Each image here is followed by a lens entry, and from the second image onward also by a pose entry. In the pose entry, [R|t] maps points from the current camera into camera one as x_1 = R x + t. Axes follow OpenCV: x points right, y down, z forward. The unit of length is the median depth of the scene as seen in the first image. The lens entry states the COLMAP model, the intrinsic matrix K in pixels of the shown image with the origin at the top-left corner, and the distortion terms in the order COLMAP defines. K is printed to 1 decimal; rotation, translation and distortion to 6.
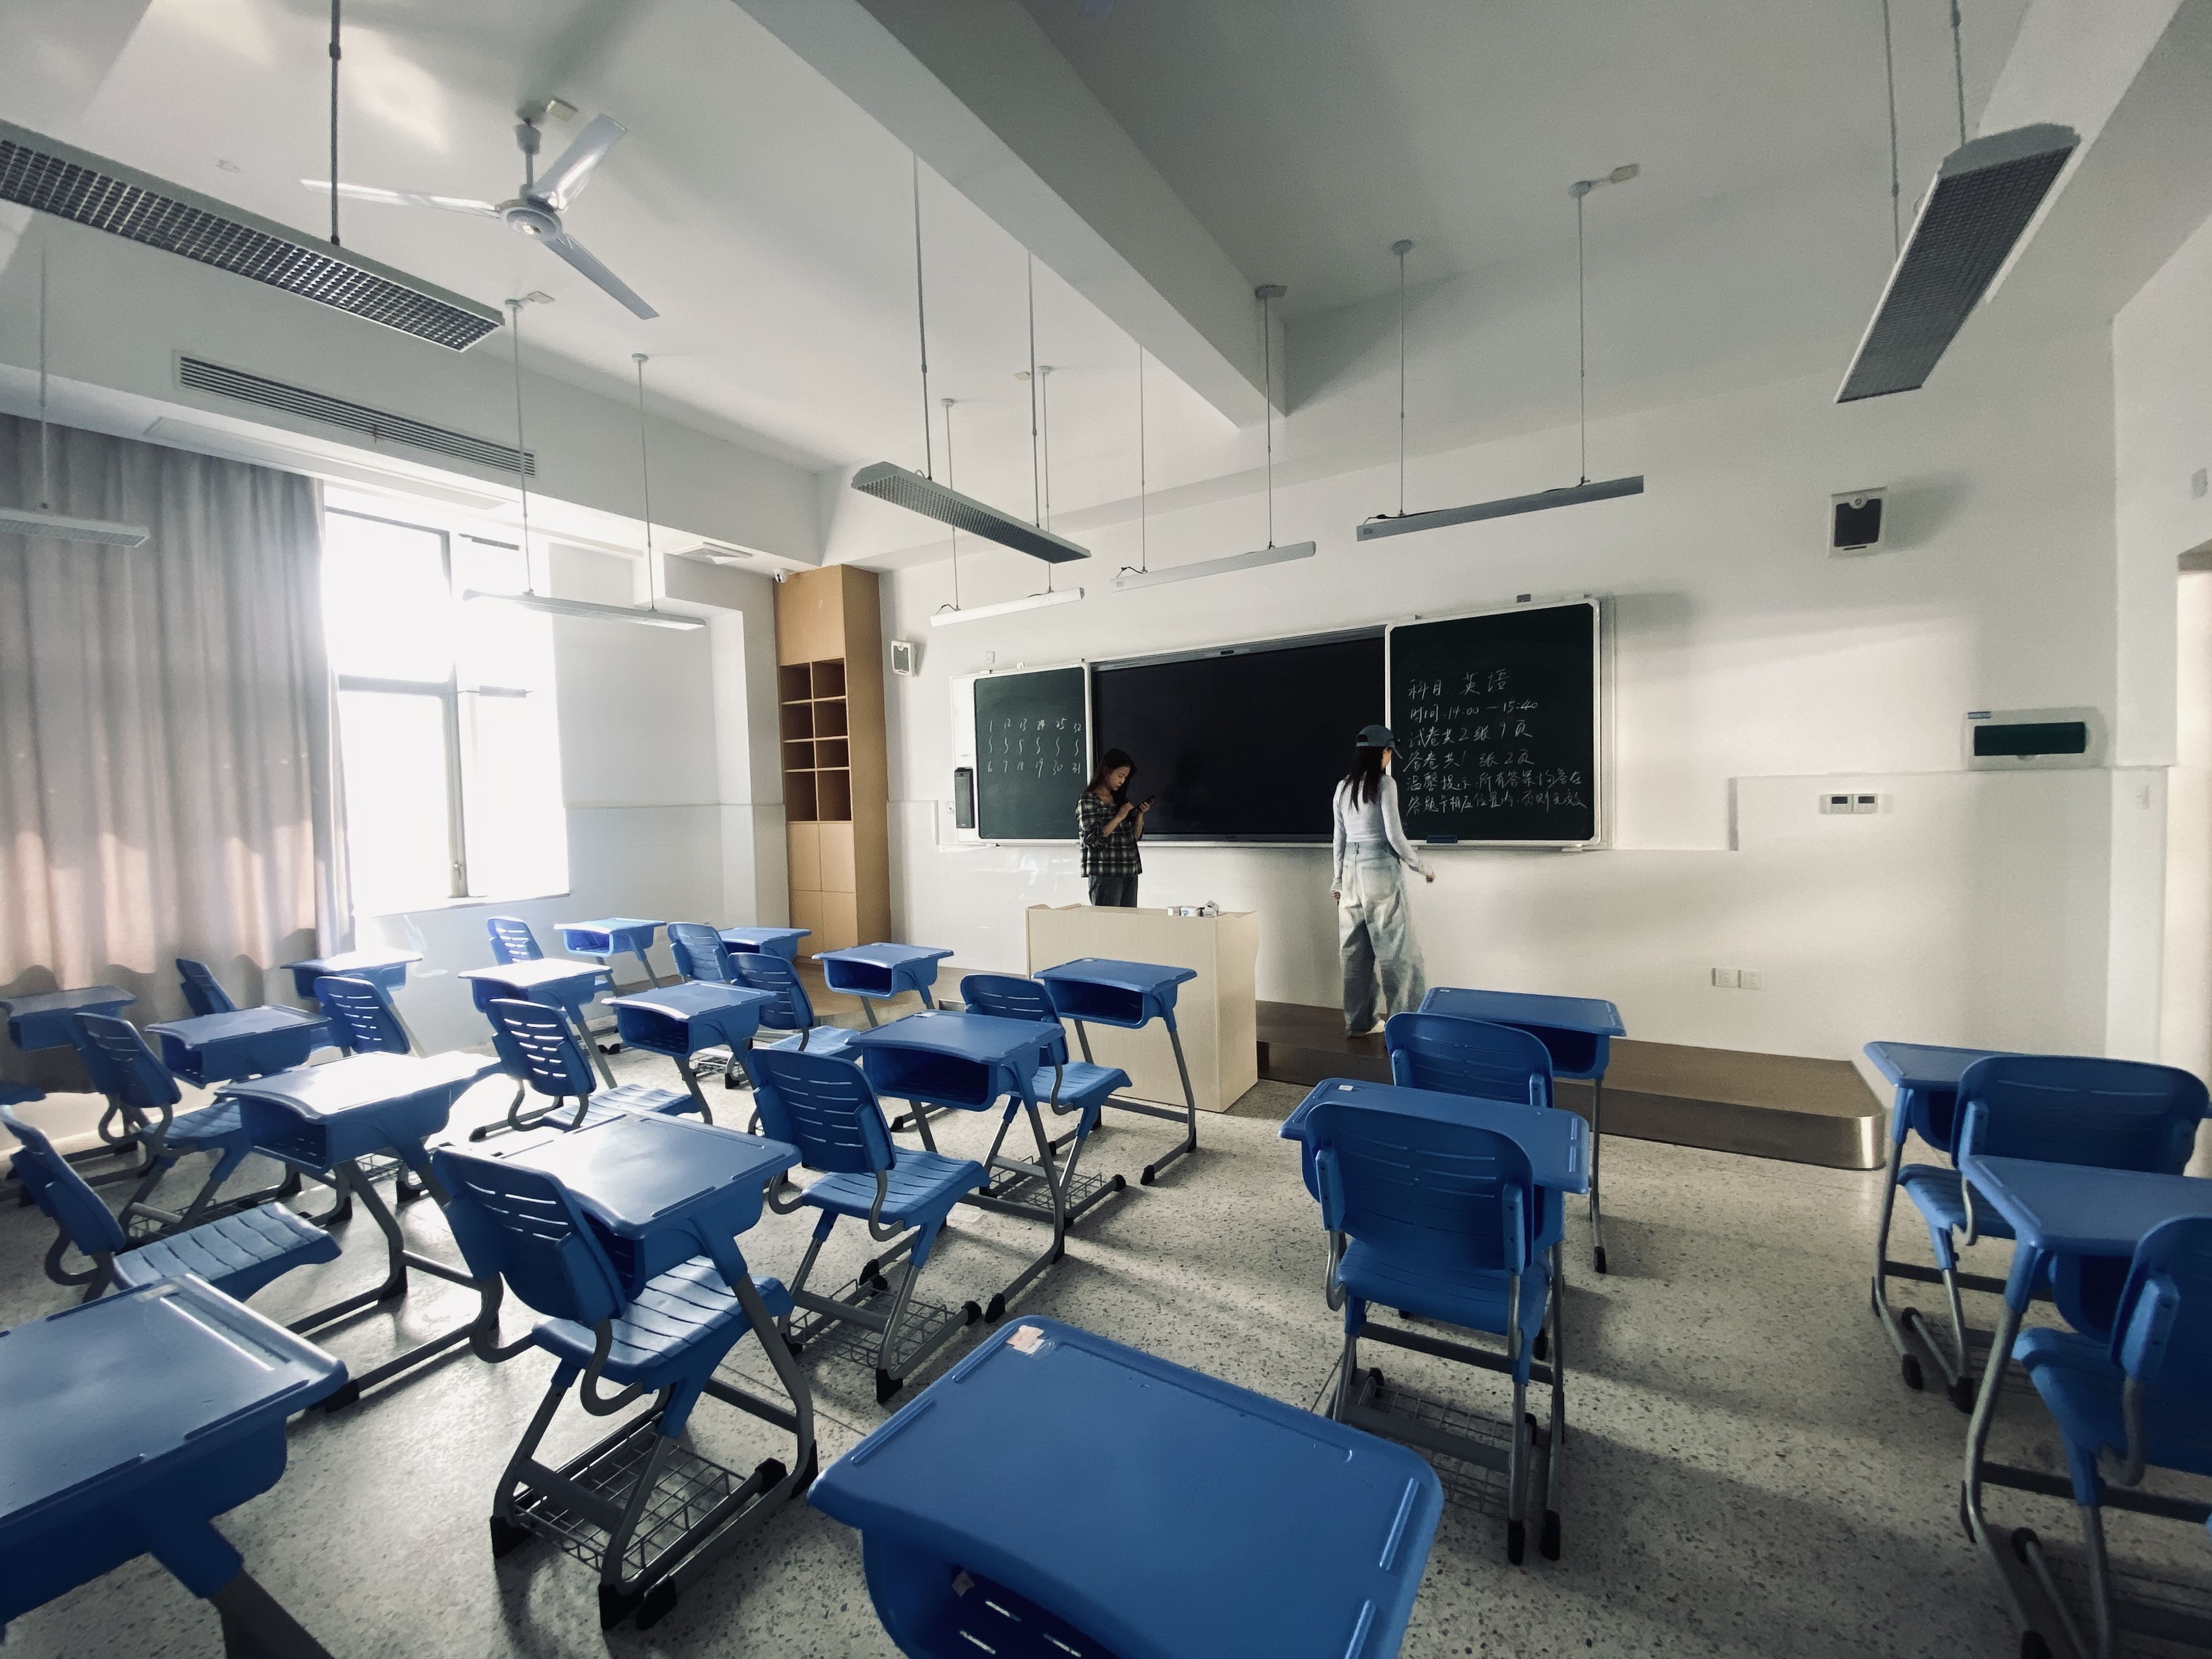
lens RADIAL K [[888.5, 0, 1096.1], [0, 888.5, 830.3], [0, 0, 1]] dist [0.000172, 0.000042]
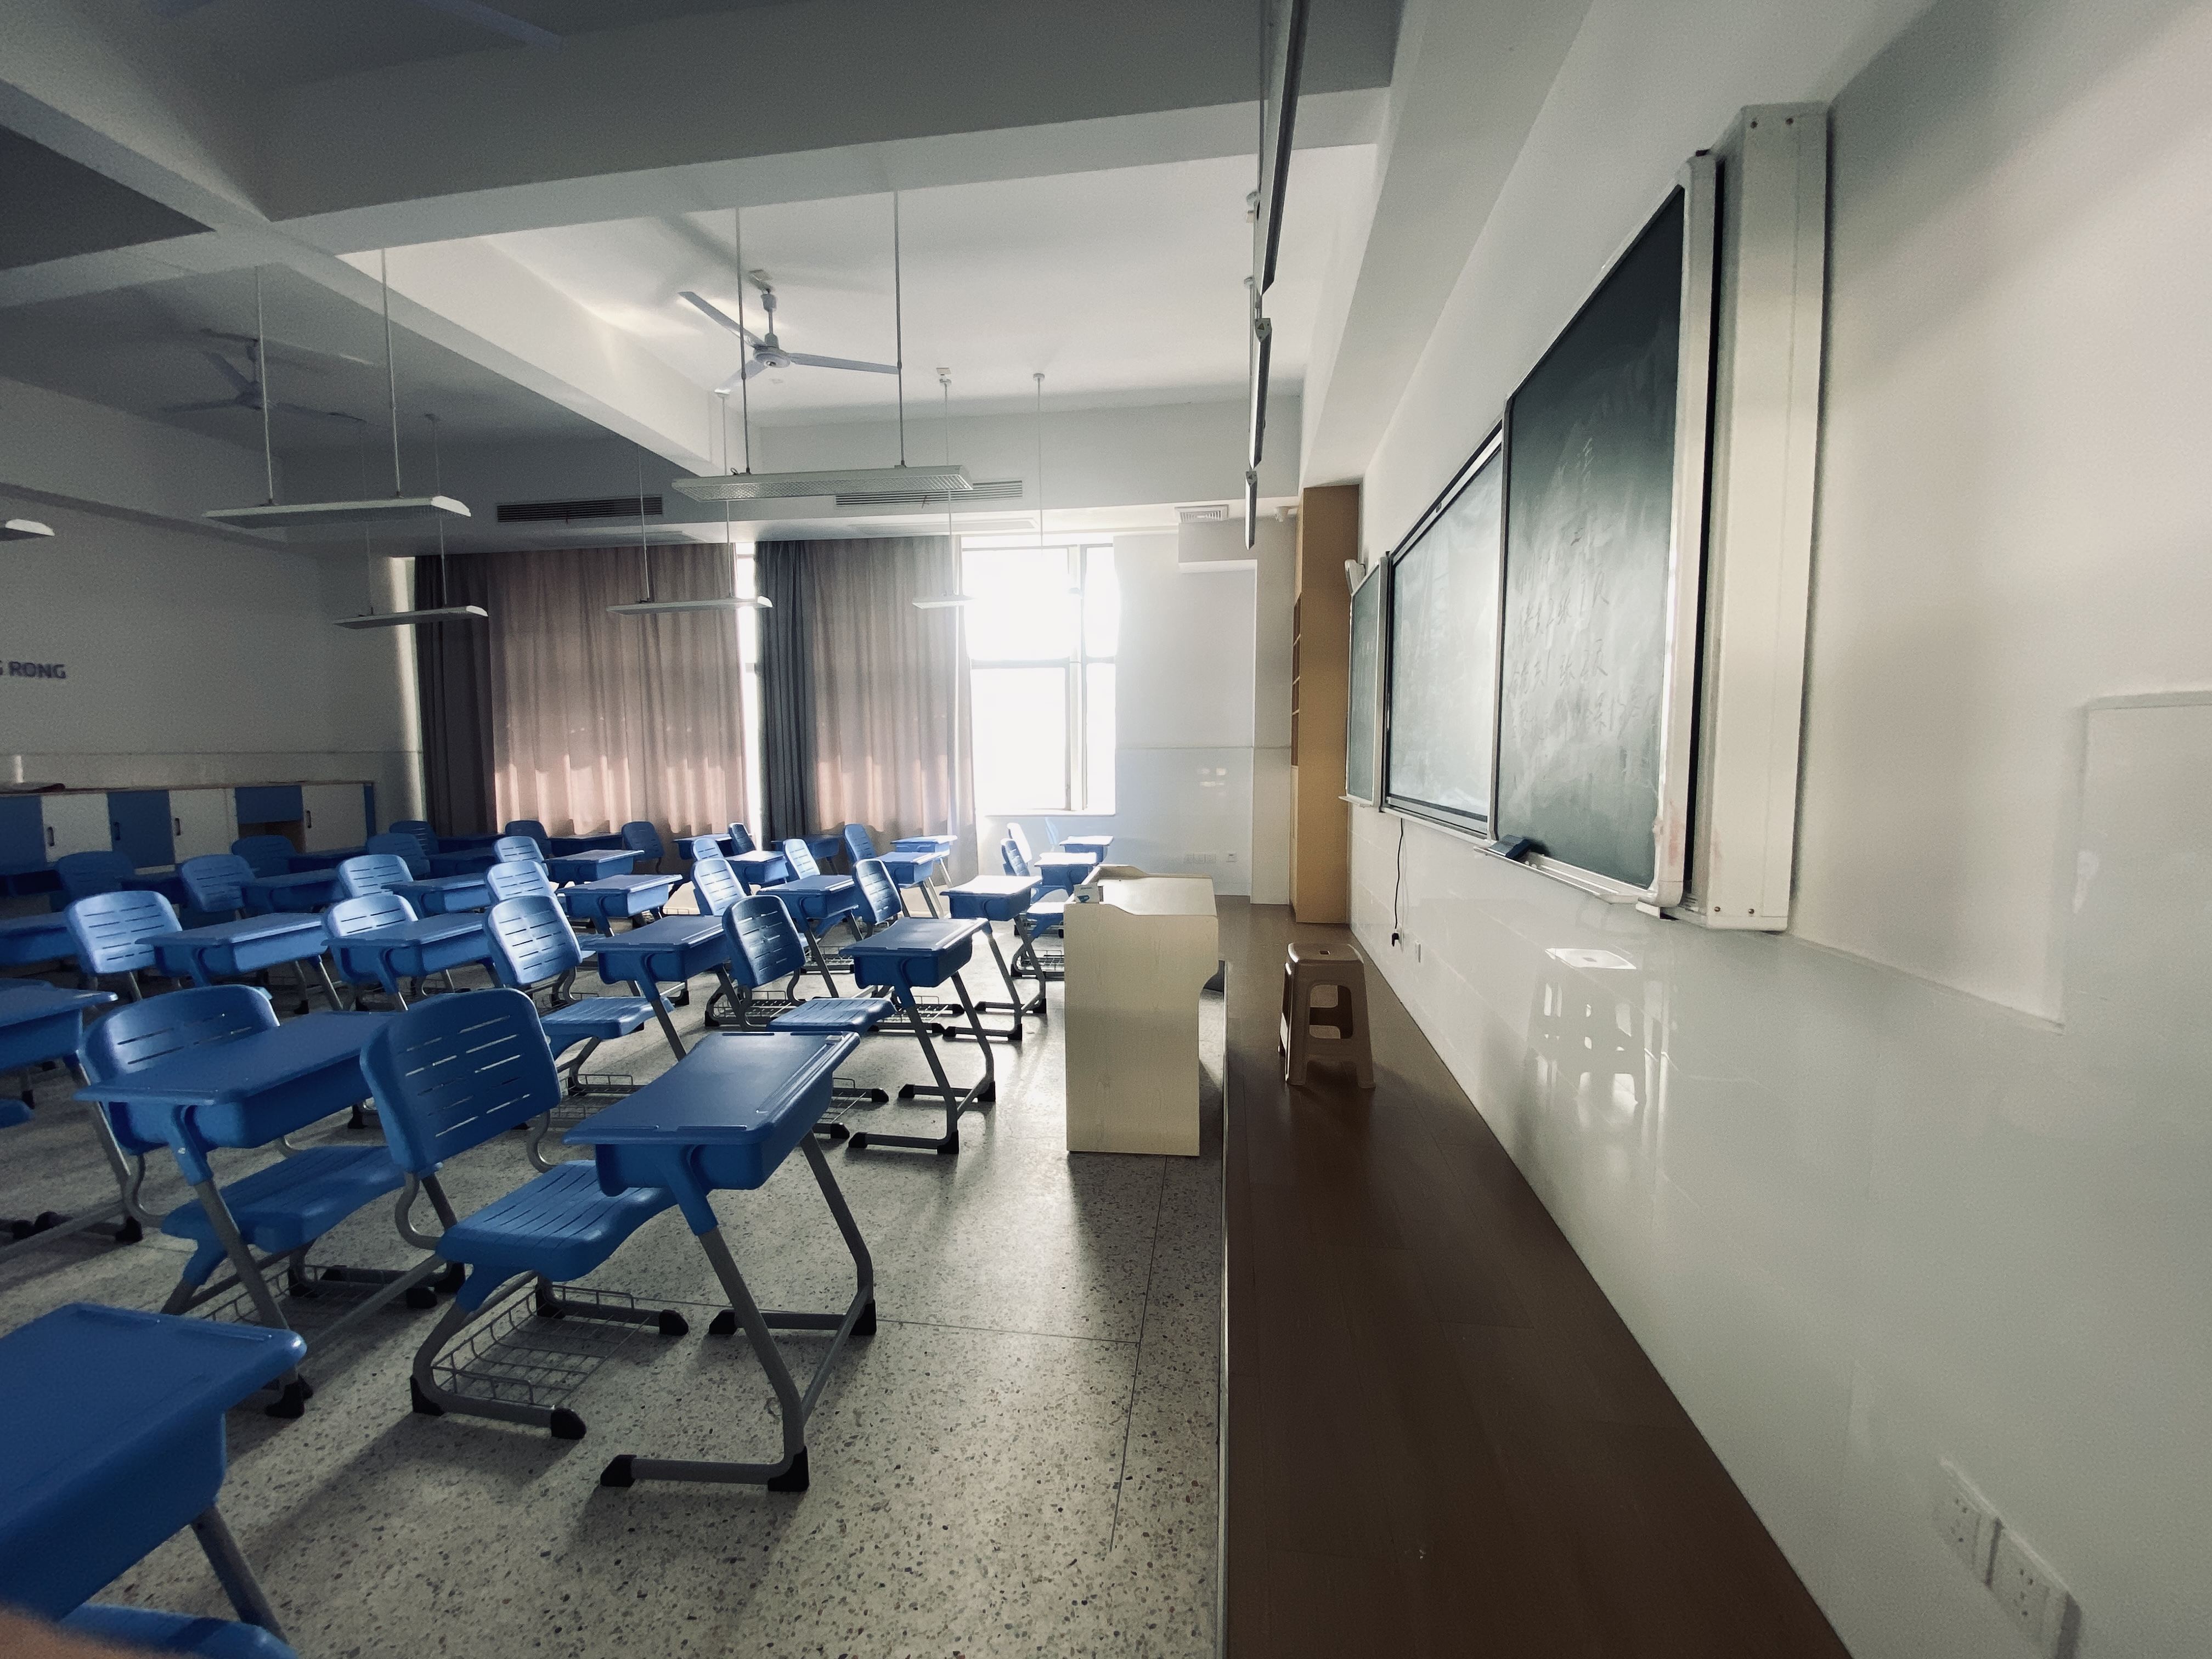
lens RADIAL K [[888.5, 0, 1096.1], [0, 888.5, 830.3], [0, 0, 1]] dist [0.000172, 0.000042]
pose [[0.405844, 0.103121, -0.908106, 0.731573], [-0.041113, 0.994668, 0.094577, -0.034500], [0.913017, -0.001049, 0.407919, 0.611866]]
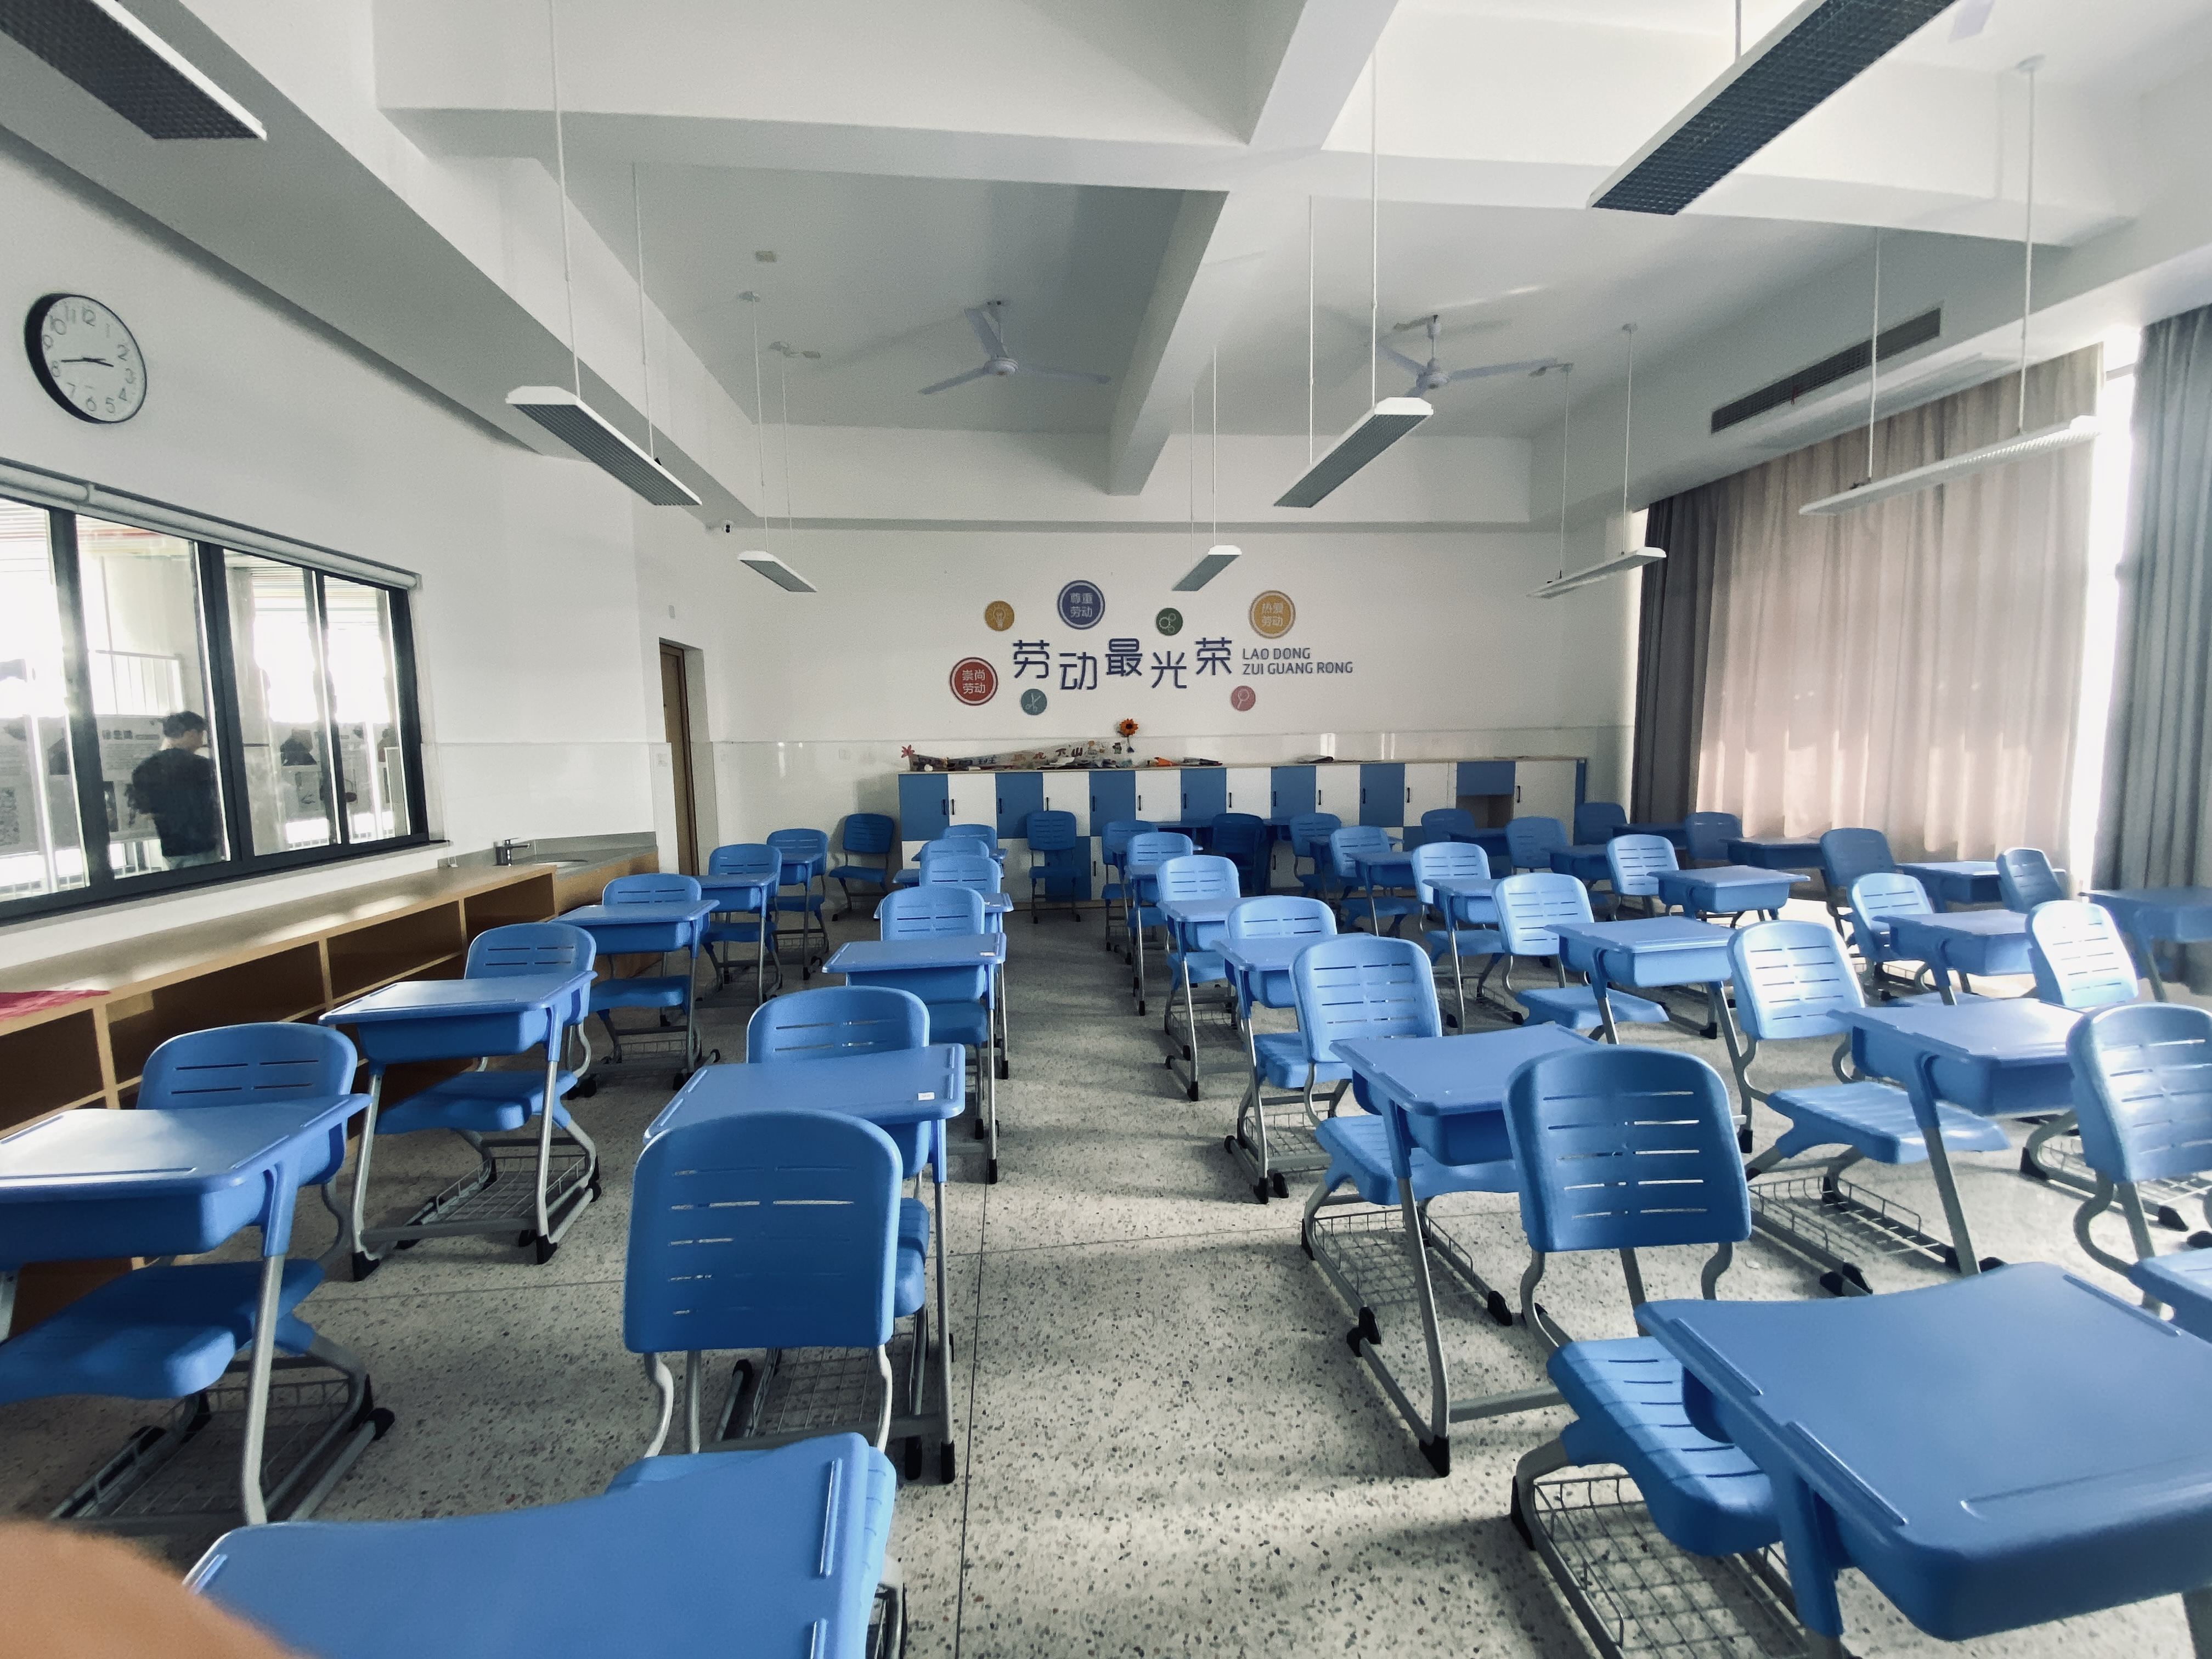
lens RADIAL K [[911.3, 0, 1106.0], [0, 911.3, 829.5], [0, 0, 1]] dist [0.001102, 0.000009]
pose [[-0.775740, 0.097086, -0.623539, 0.319753], [0.007212, 0.989394, 0.145077, -0.029524], [0.631011, 0.108045, -0.768213, 0.792541]]
